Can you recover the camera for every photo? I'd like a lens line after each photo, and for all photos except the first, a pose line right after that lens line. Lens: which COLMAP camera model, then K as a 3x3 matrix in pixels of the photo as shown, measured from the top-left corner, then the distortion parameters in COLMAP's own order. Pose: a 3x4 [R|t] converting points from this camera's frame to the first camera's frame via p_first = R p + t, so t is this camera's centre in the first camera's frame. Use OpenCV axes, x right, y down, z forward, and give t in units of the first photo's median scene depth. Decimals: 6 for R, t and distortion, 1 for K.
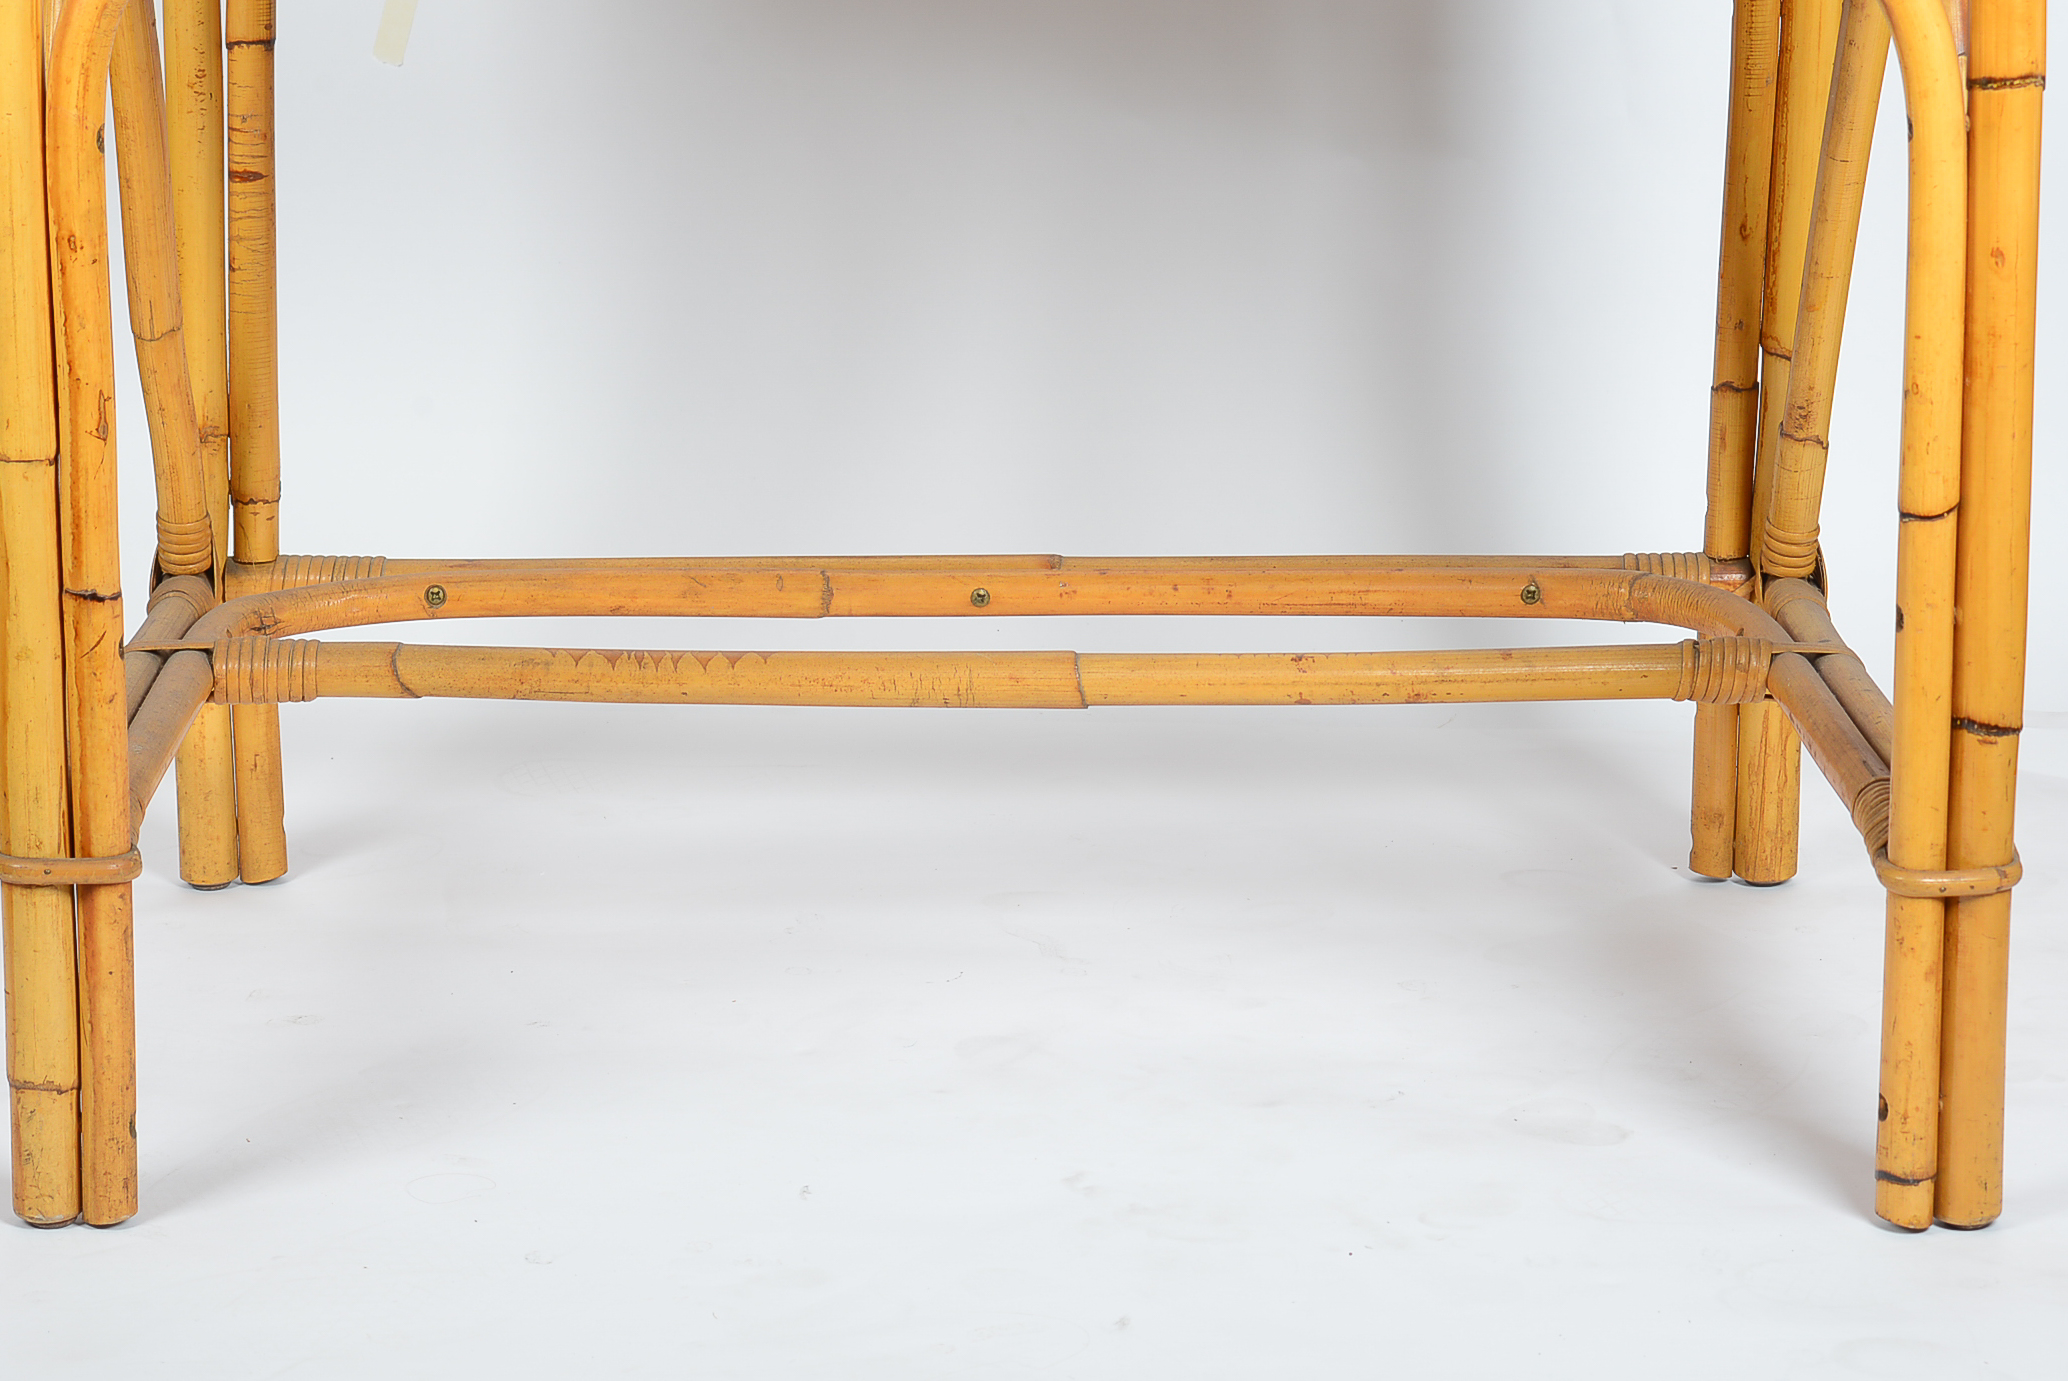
lens RADIAL K [[5505.2, 0, 1005.0], [0, 5505.2, 633.8], [0, 0, 1]] dist [0.076730, 0.221083]
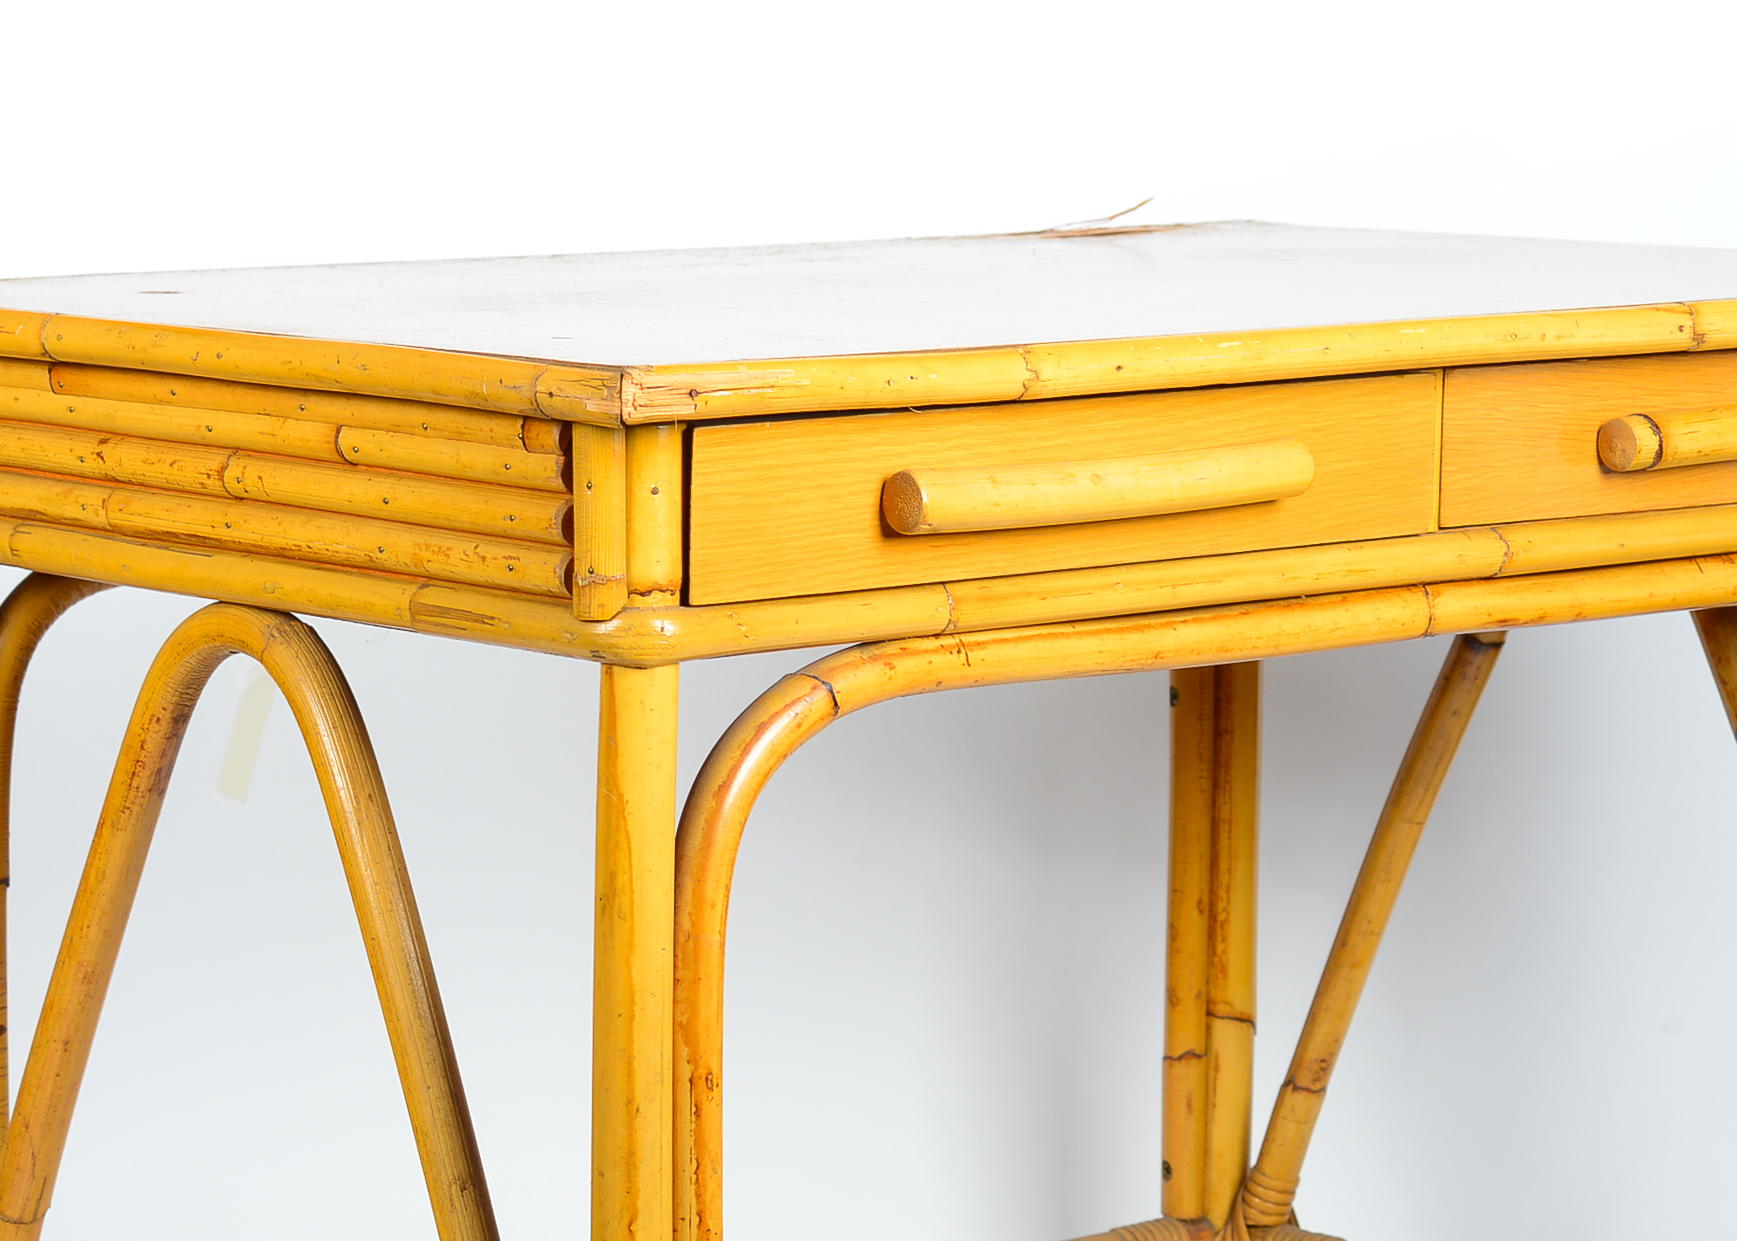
lens RADIAL K [[5491.9, 0, 679.2], [0, 5491.9, 671.0], [0, 0, 1]] dist [0.010545, 1.139329]
pose [[0.793339, -0.086544, 0.602597, -0.708474], [0.159084, 0.984921, -0.067987, -0.075903], [-0.587627, 0.149800, 0.795144, 0.265641]]
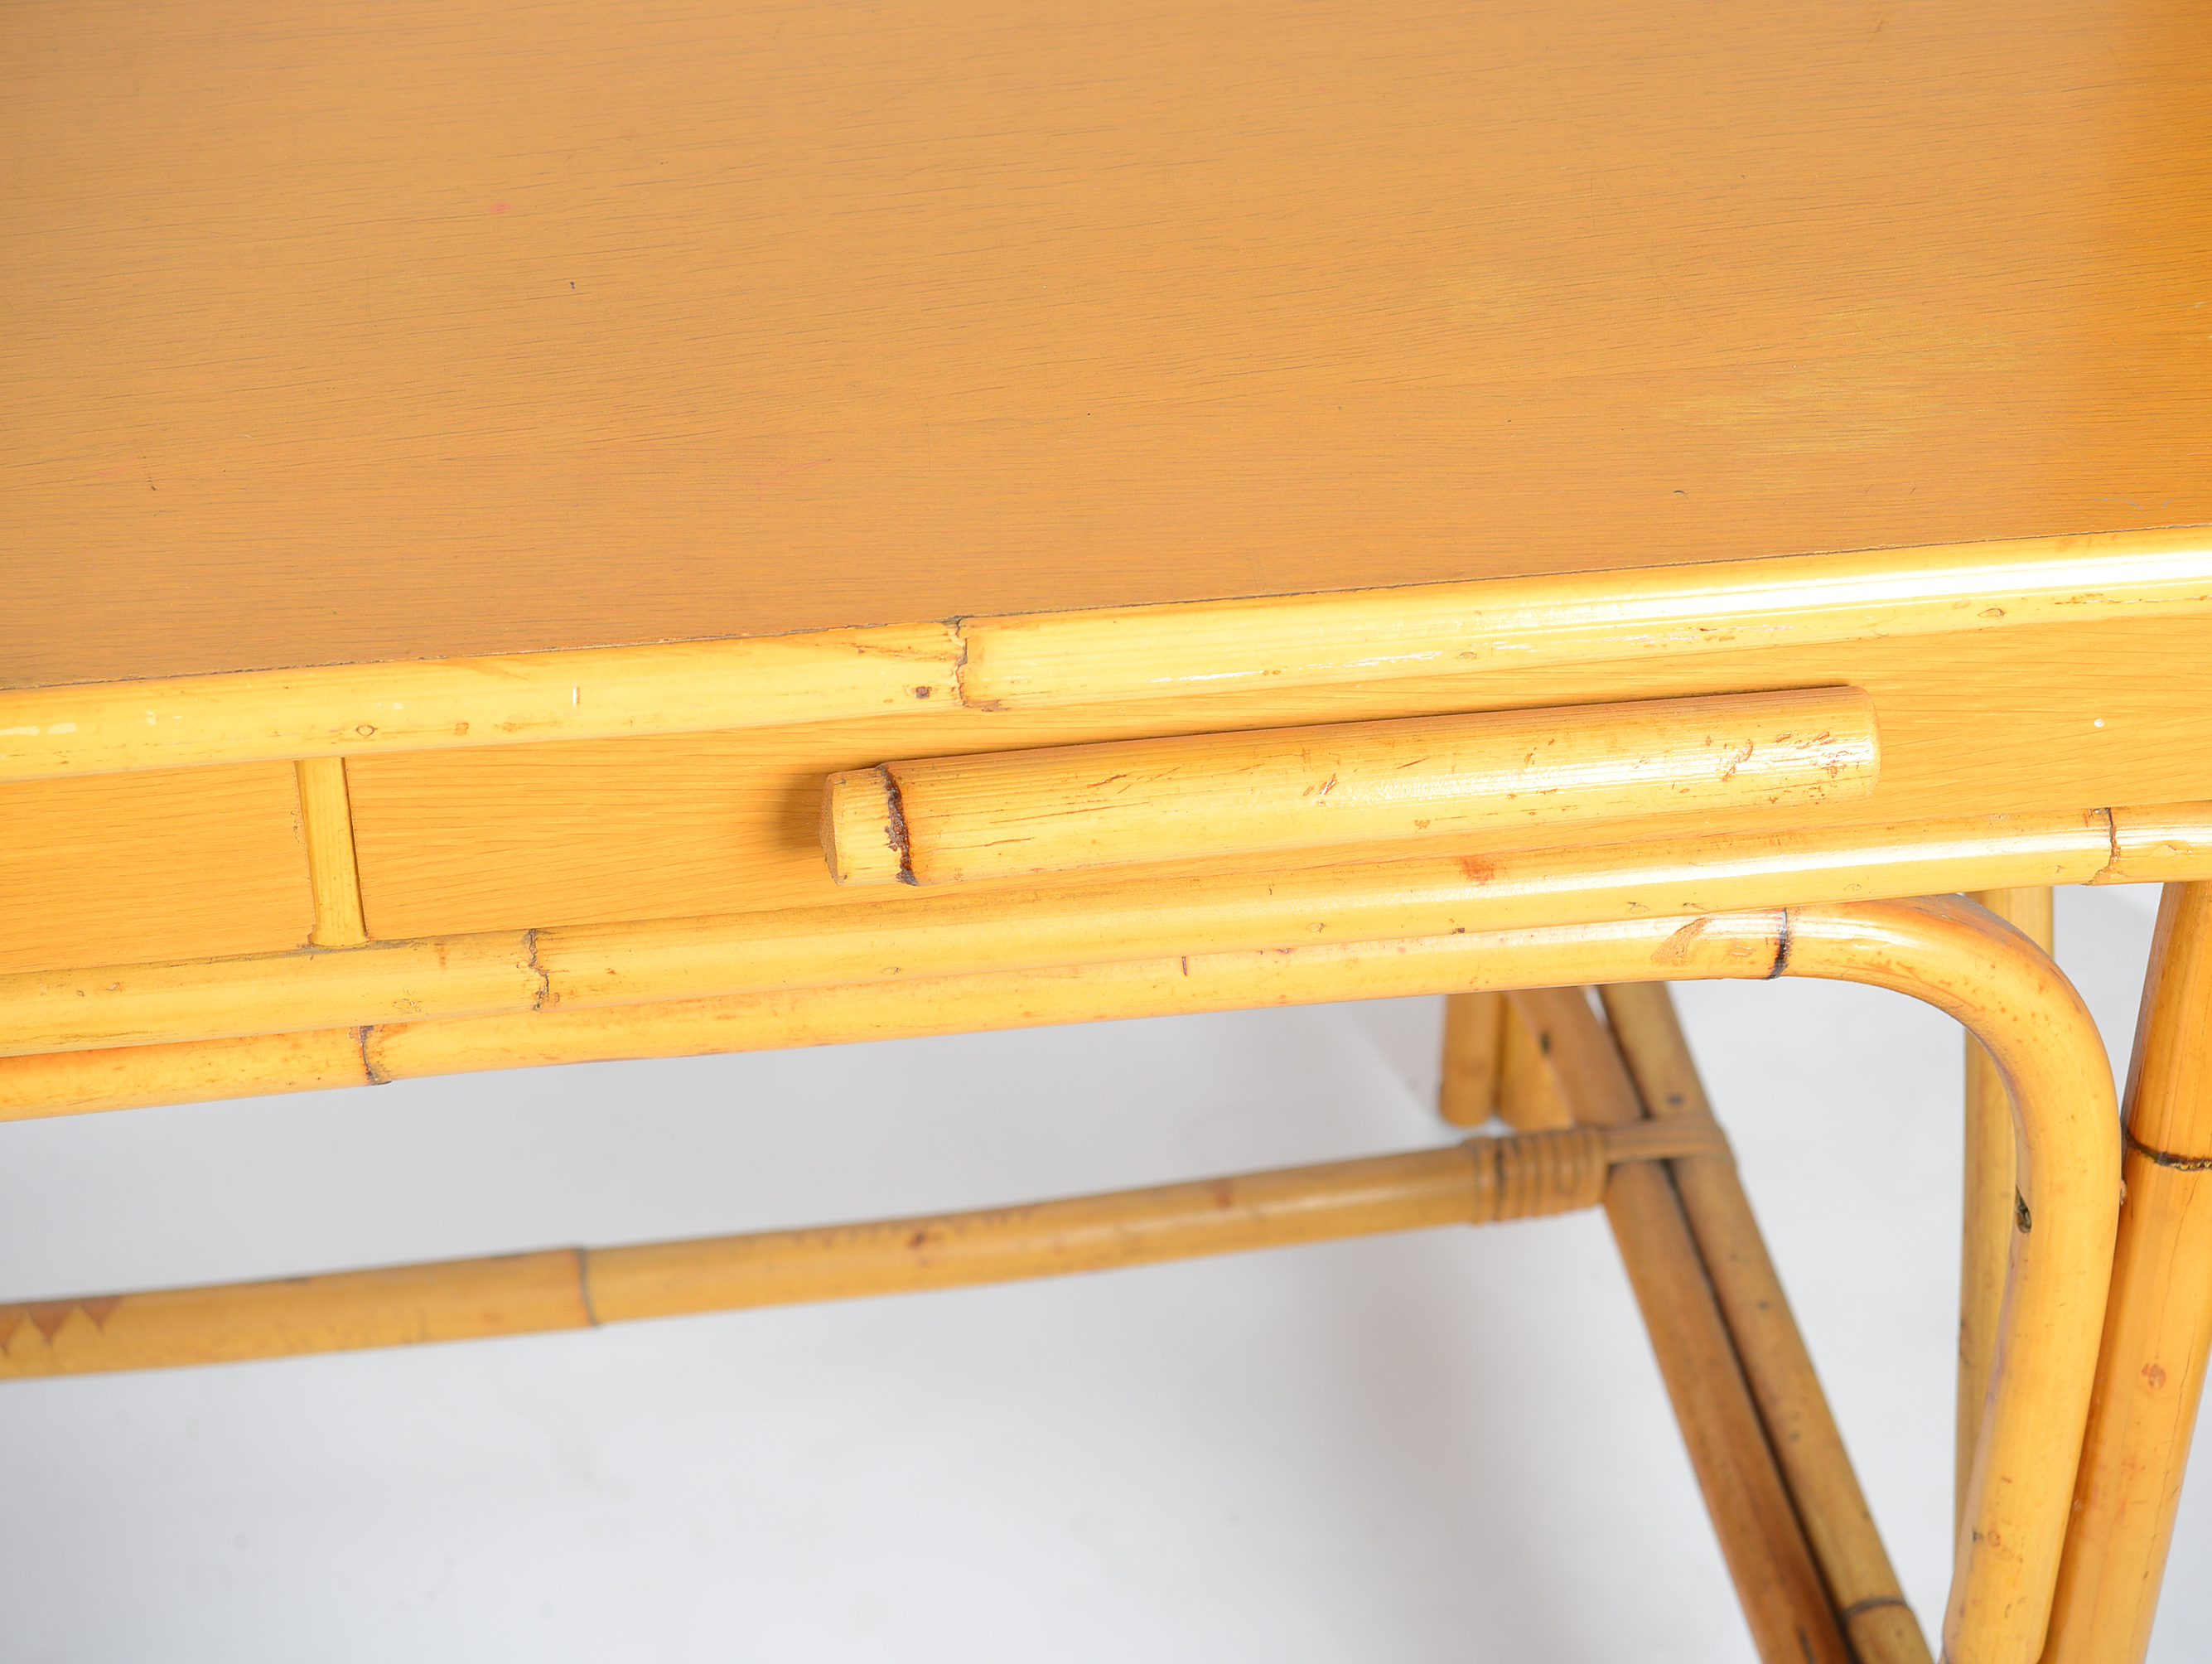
lens RADIAL K [[4579.5, 0, 1179.6], [0, 4579.5, 833.8], [0, 0, 1]] dist [0.029927, 0.170224]
pose [[0.990371, -0.073686, 0.117199, 0.027083], [0.018824, 0.910390, 0.413322, -0.319708], [-0.137153, -0.407136, 0.903011, 0.604613]]
